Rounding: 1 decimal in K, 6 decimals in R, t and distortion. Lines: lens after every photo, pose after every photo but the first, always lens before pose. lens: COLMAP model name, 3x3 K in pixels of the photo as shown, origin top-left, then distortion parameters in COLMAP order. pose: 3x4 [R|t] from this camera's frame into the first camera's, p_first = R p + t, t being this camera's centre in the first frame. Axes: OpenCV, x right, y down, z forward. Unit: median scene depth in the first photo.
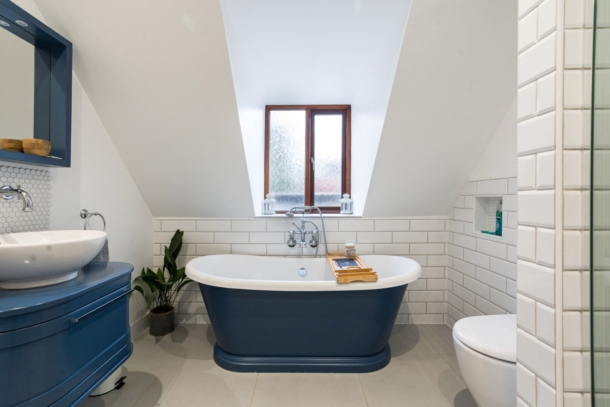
lens RADIAL K [[277.5, 0, 305.1], [0, 277.5, 203.4], [0, 0, 1]] dist [-0.027802, 0.010632]
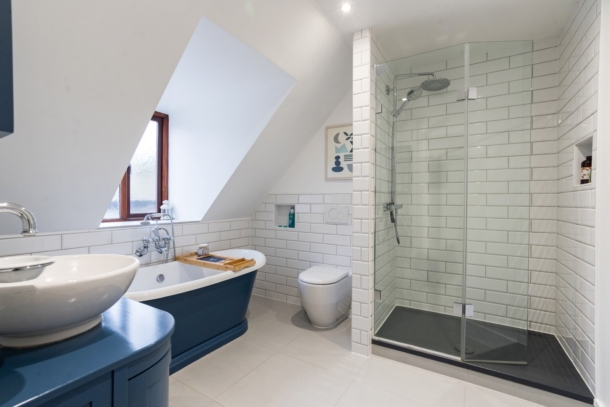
lens RADIAL K [[277.5, 0, 303.5], [0, 277.5, 203.1], [0, 0, 1]] dist [-0.027802, 0.010632]
pose [[0.533048, 0.000894, 0.846085, -0.602847], [0.002489, 0.999993, -0.002625, -0.025295], [-0.846082, 0.003505, 0.533042, 0.015608]]
